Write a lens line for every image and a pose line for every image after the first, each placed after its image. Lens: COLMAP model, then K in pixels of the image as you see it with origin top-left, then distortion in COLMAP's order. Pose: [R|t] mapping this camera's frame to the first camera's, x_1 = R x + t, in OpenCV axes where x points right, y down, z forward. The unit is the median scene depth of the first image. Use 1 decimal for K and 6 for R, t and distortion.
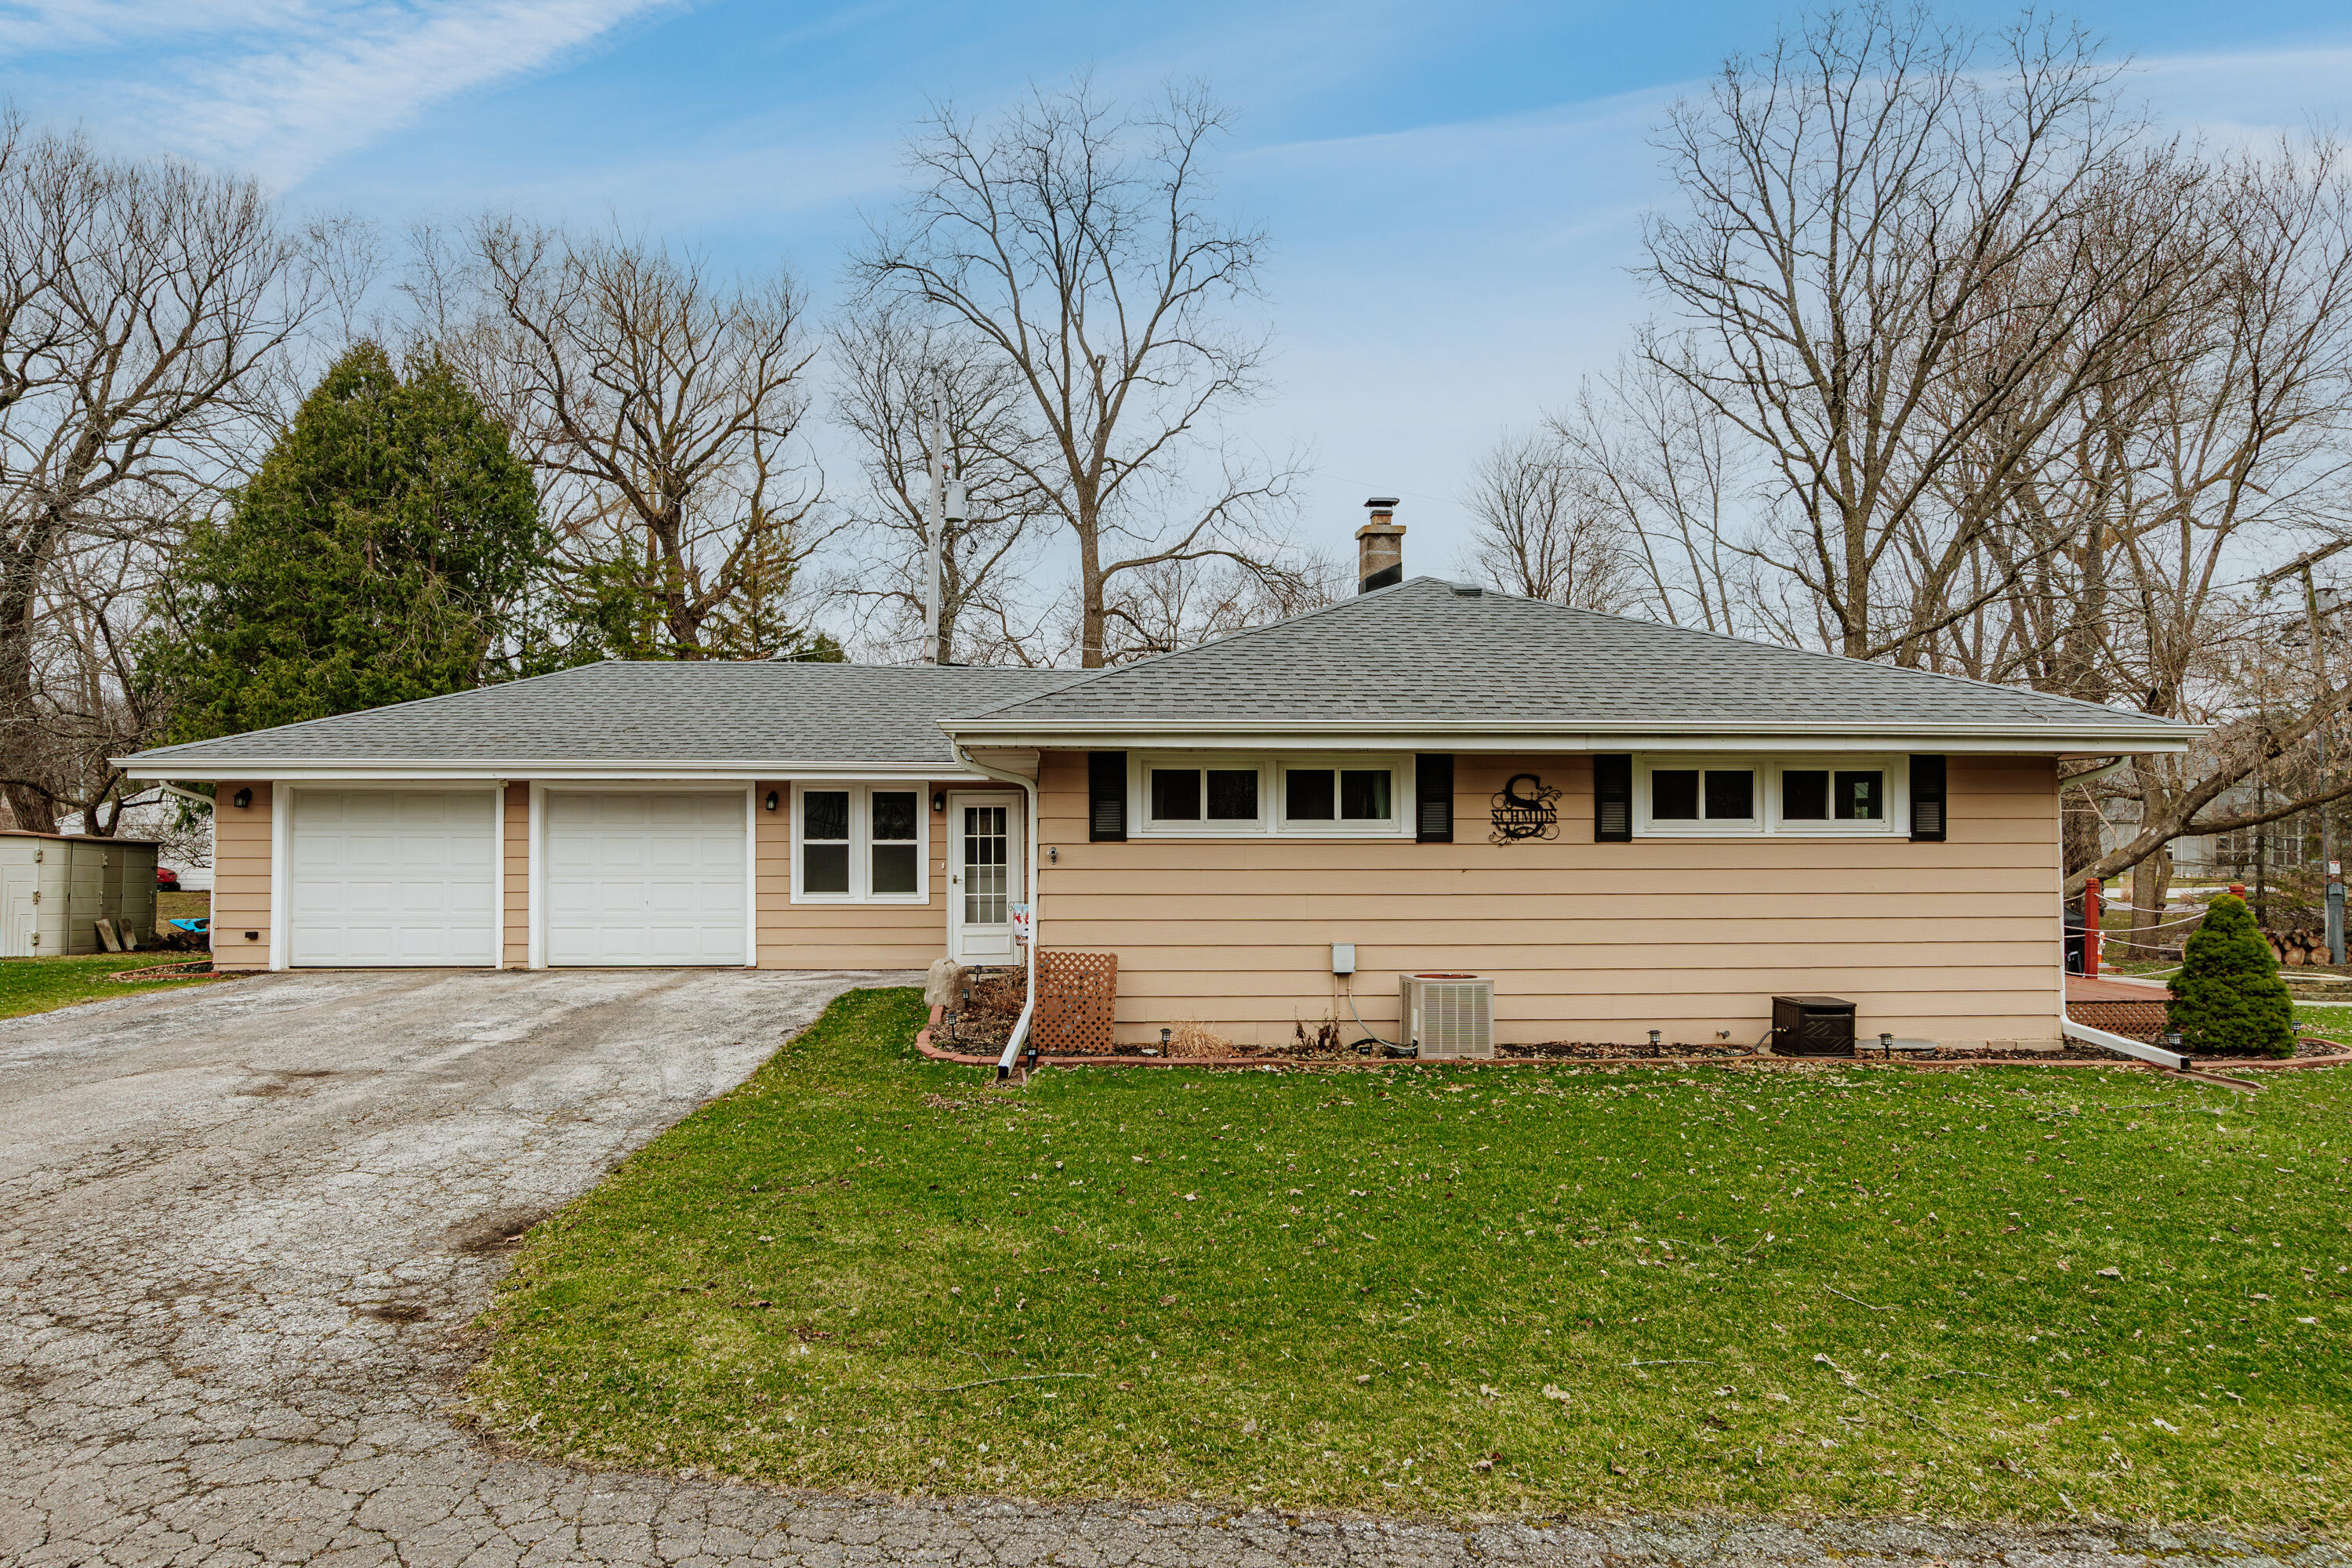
lens RADIAL K [[1331.4, 0, 1169.2], [0, 1331.4, 823.5], [0, 0, 1]] dist [-0.014657, 0.031310]
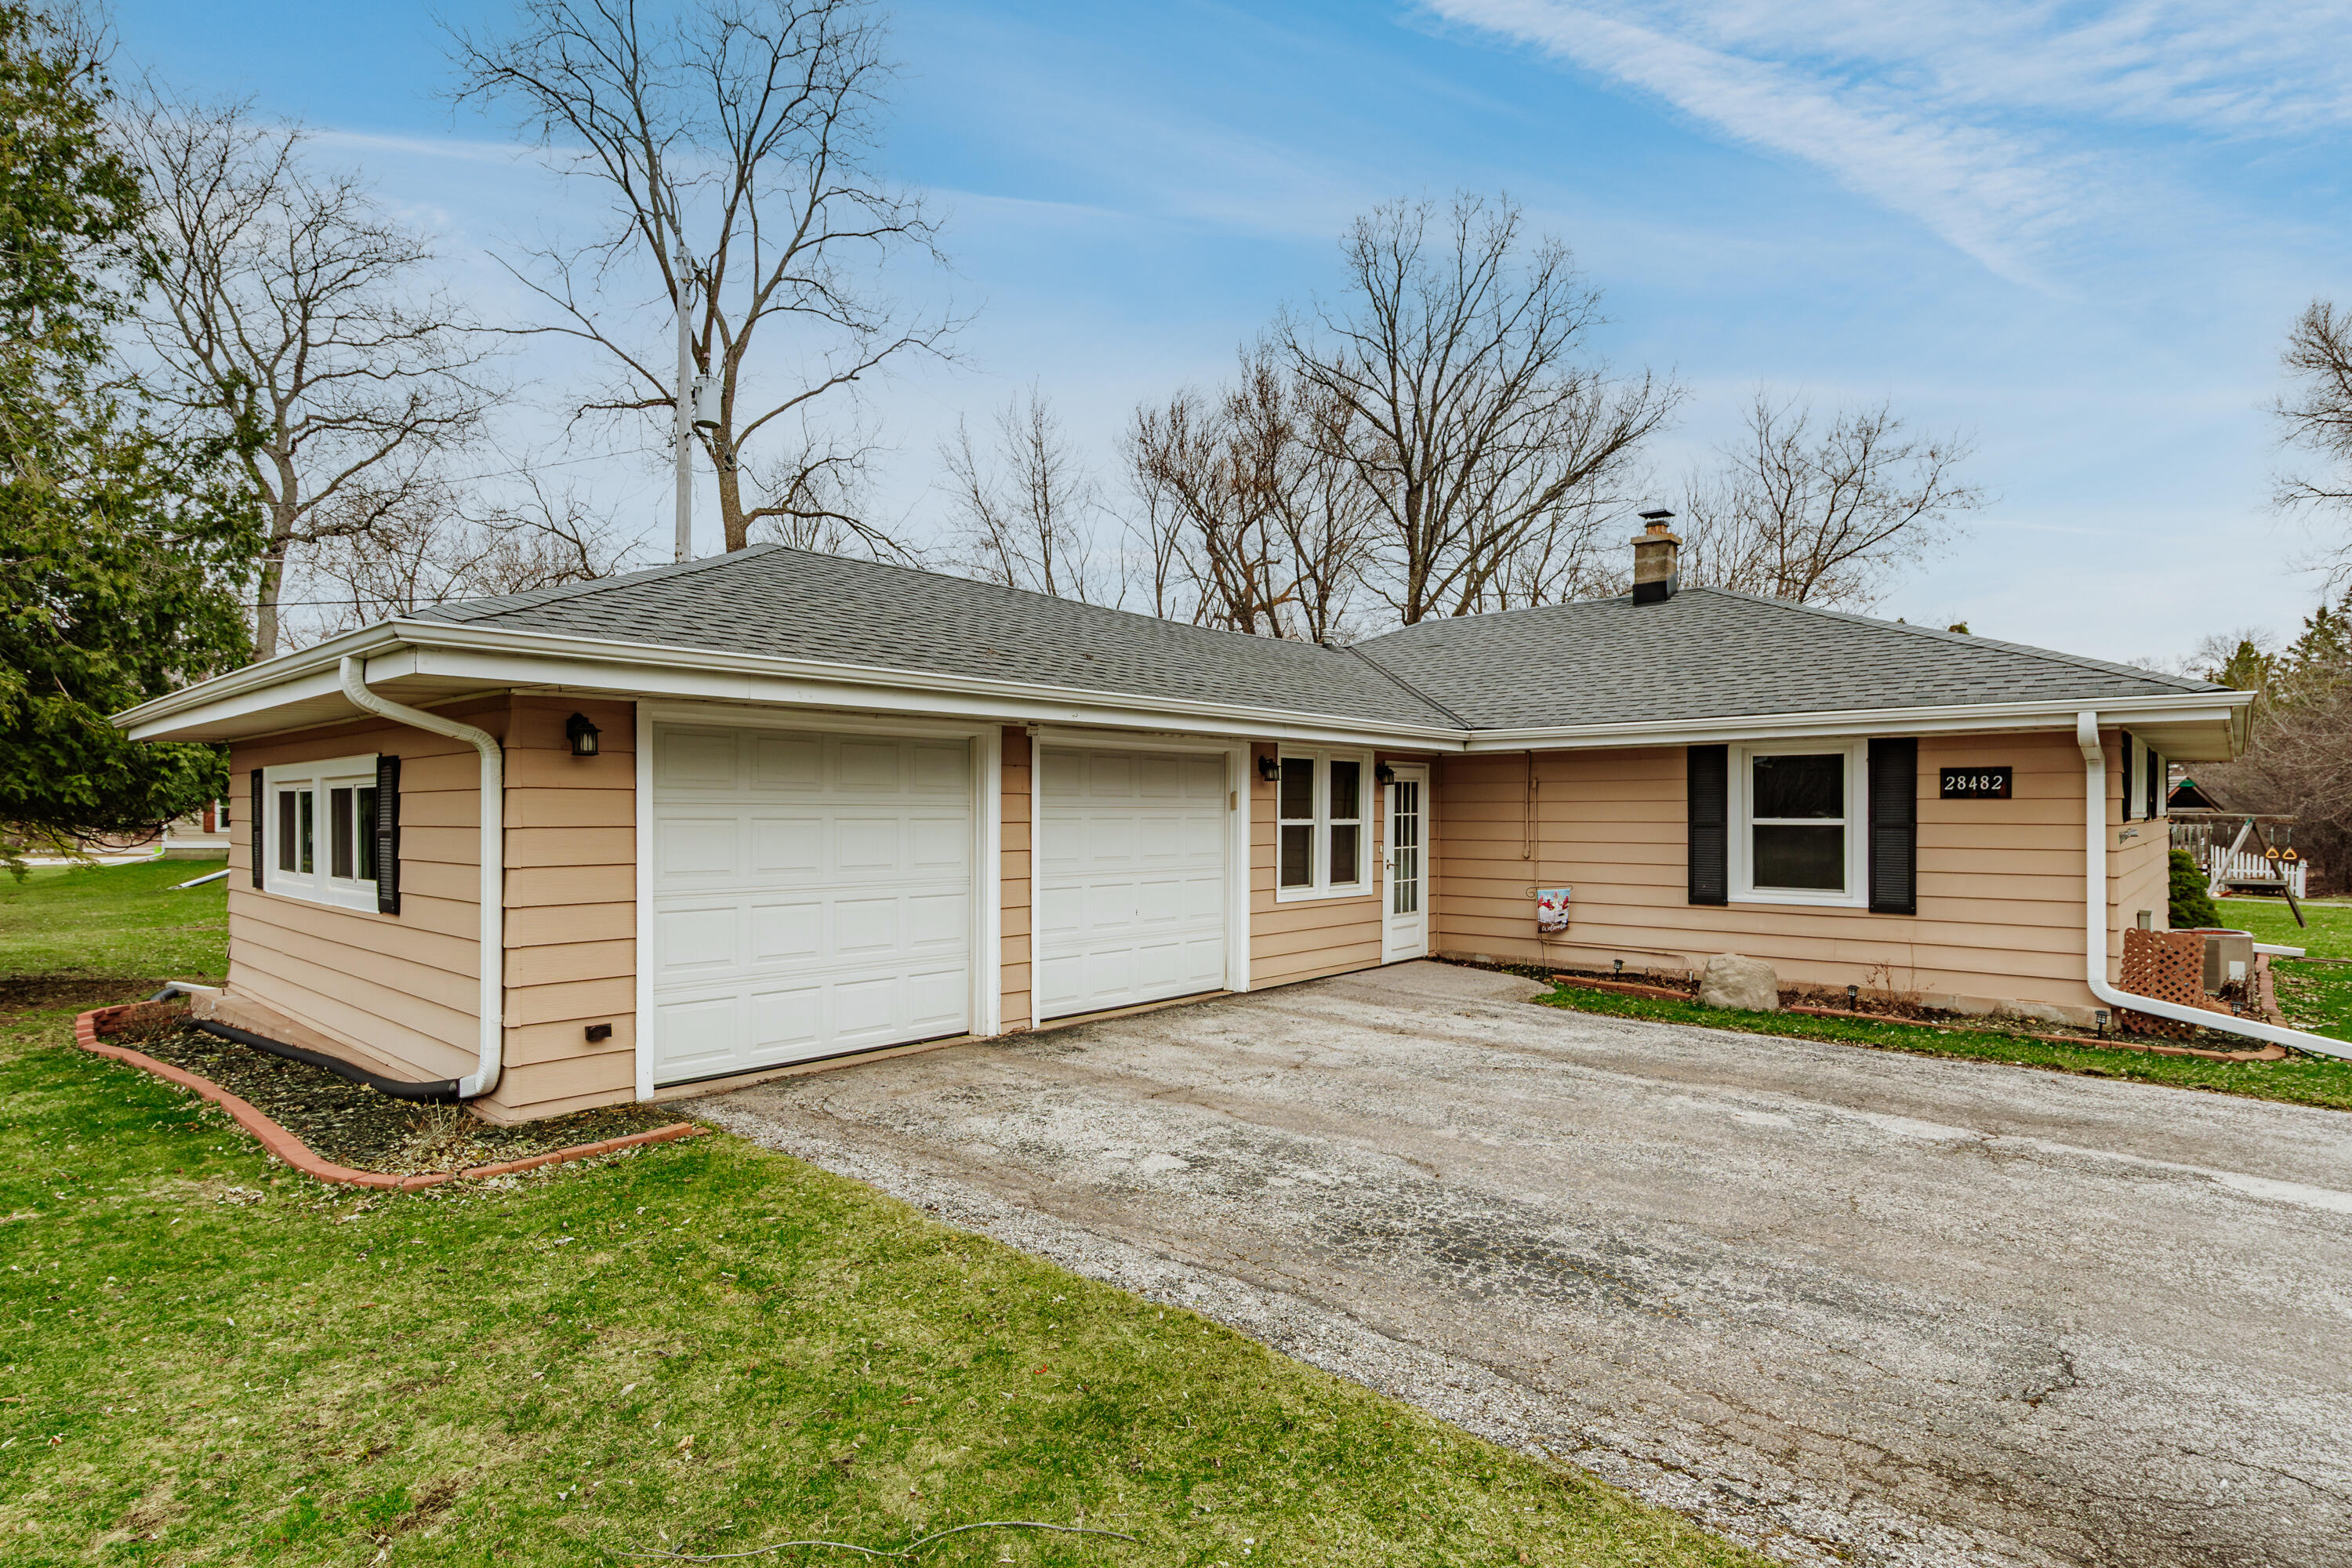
lens RADIAL K [[1140.8, 0, 1087.2], [0, 1140.8, 815.1], [0, 0, 1]] dist [0.000302, 0.000268]
pose [[0.748521, -0.001873, 0.663108, -0.796514], [-0.004881, 0.999953, 0.008333, 0.004653], [-0.663093, -0.009474, 0.748477, 0.573637]]
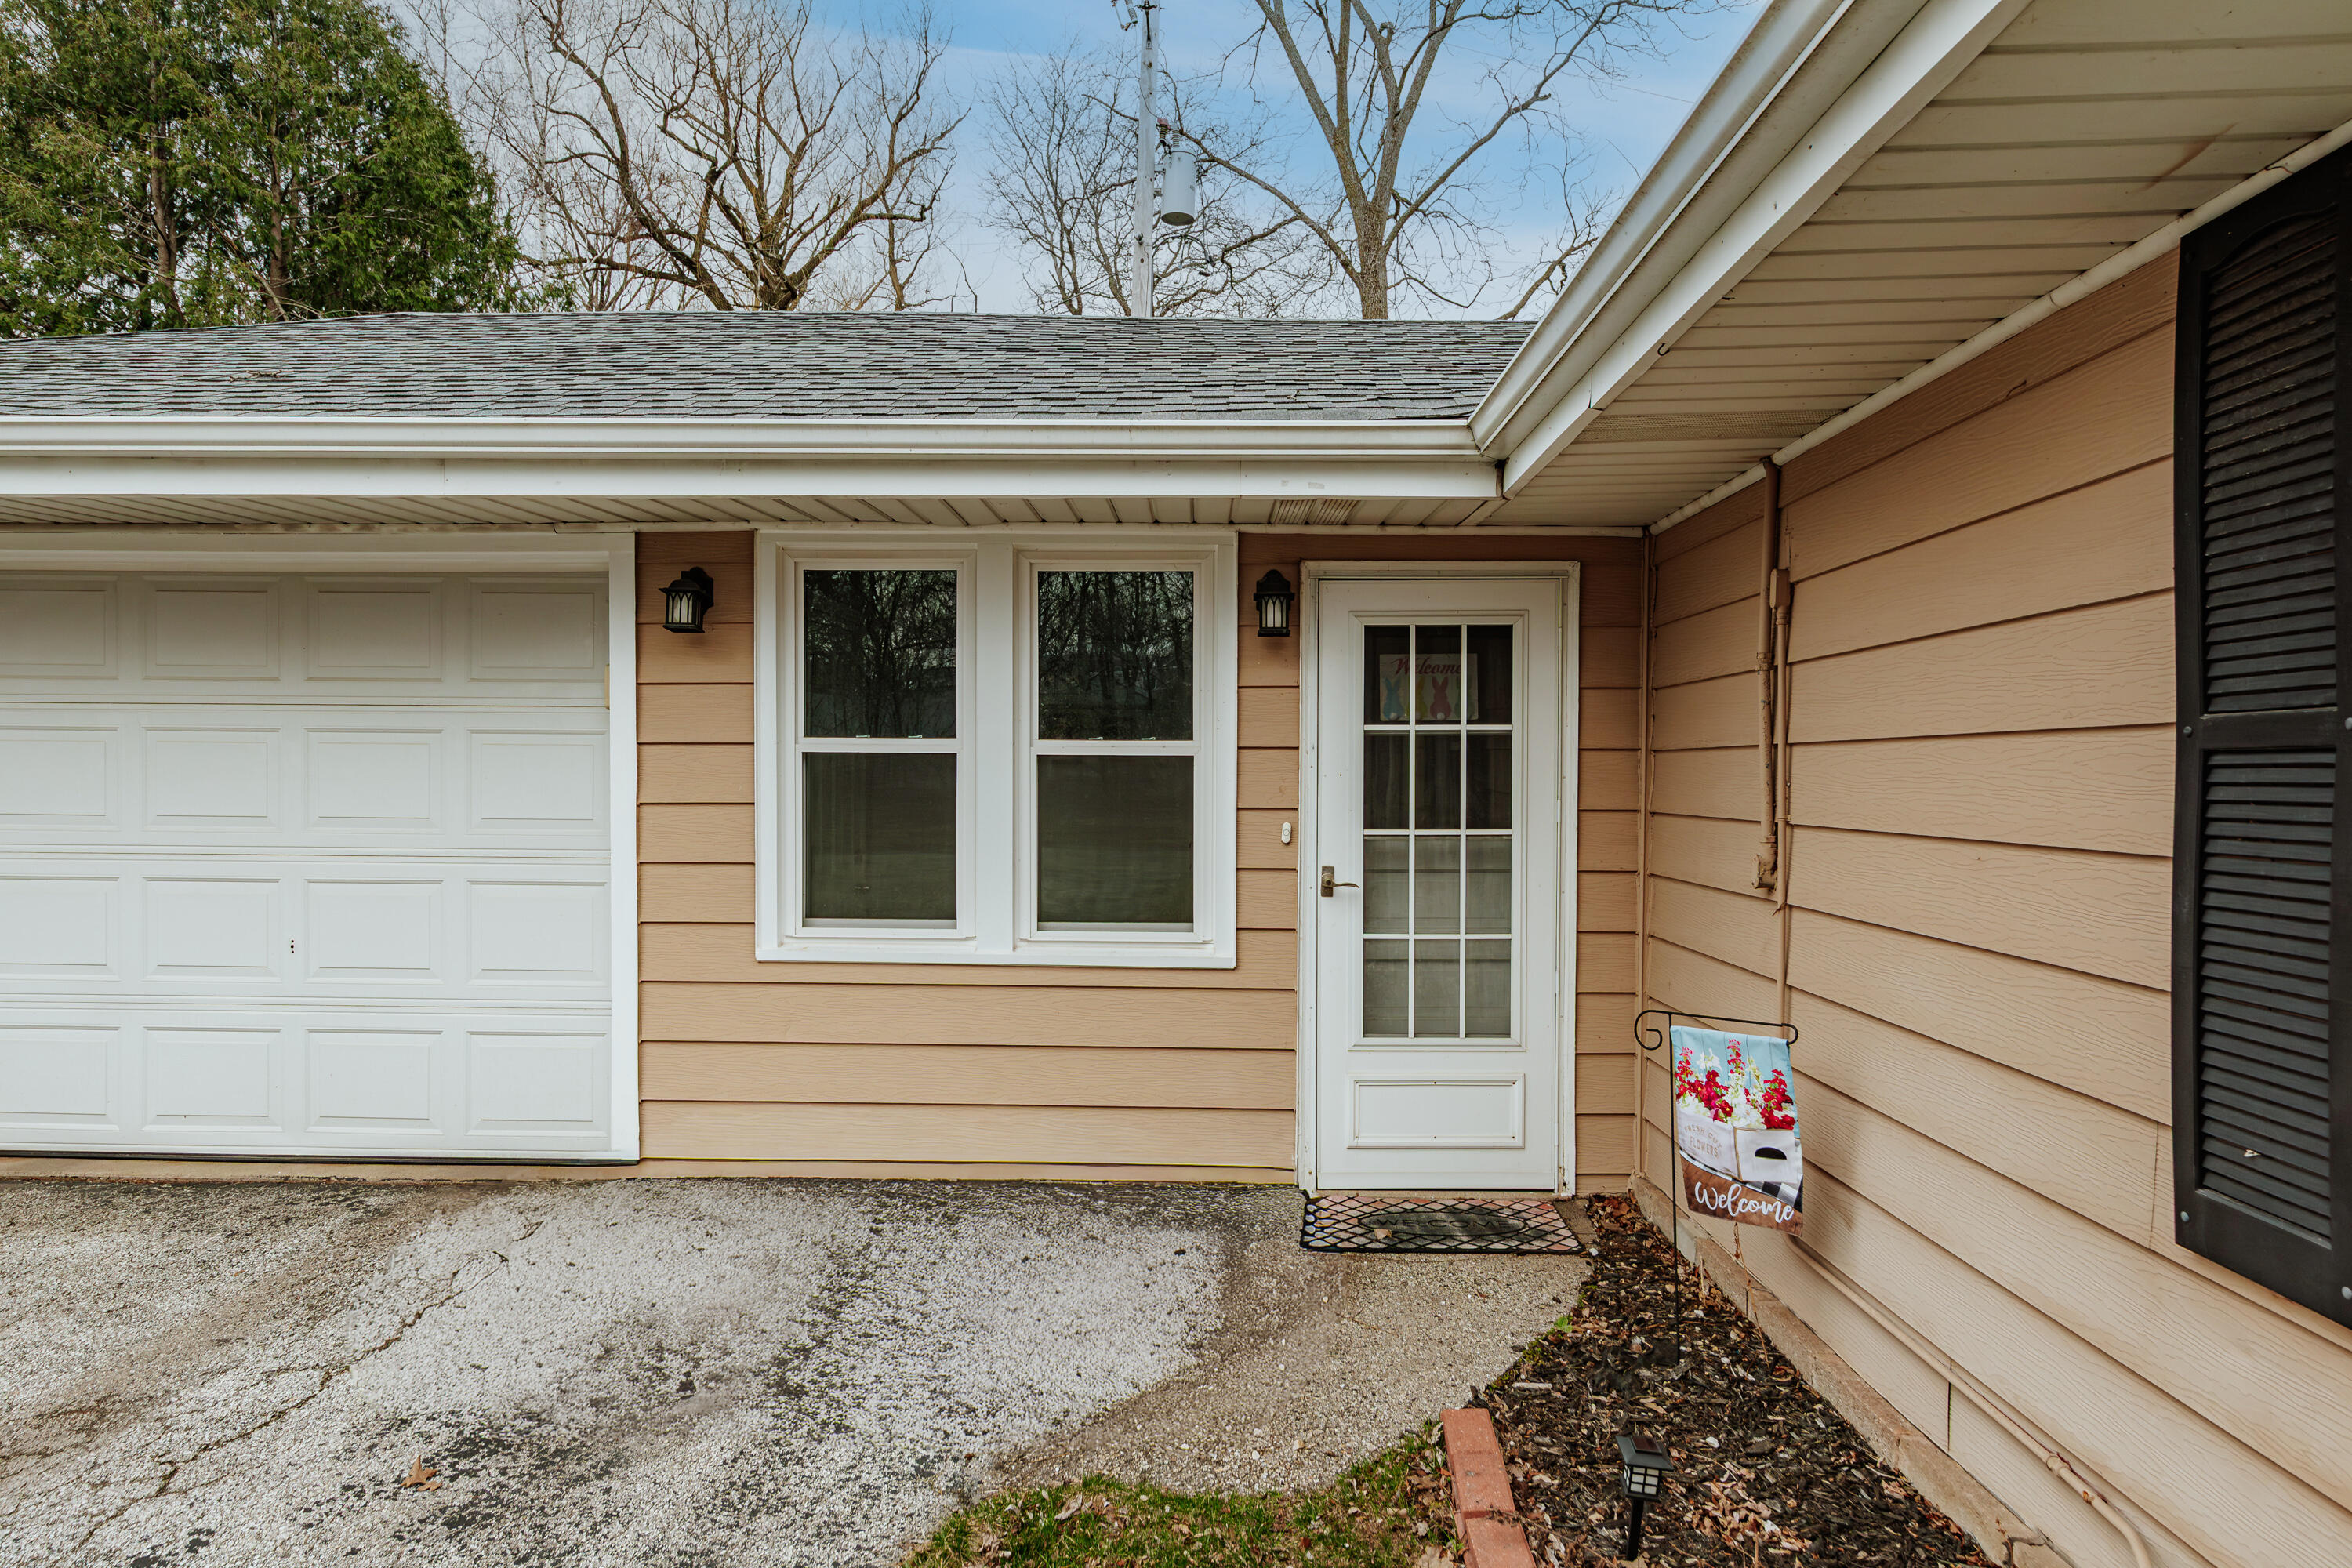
lens RADIAL K [[1355.3, 0, 1216.0], [0, 1355.3, 776.7], [0, 0, 1]] dist [0.018761, -0.000349]
pose [[0.996035, 0.007438, -0.088649, -0.158810], [-0.006237, 0.999885, 0.013827, 0.016062], [0.088742, -0.013219, 0.995967, 0.711259]]
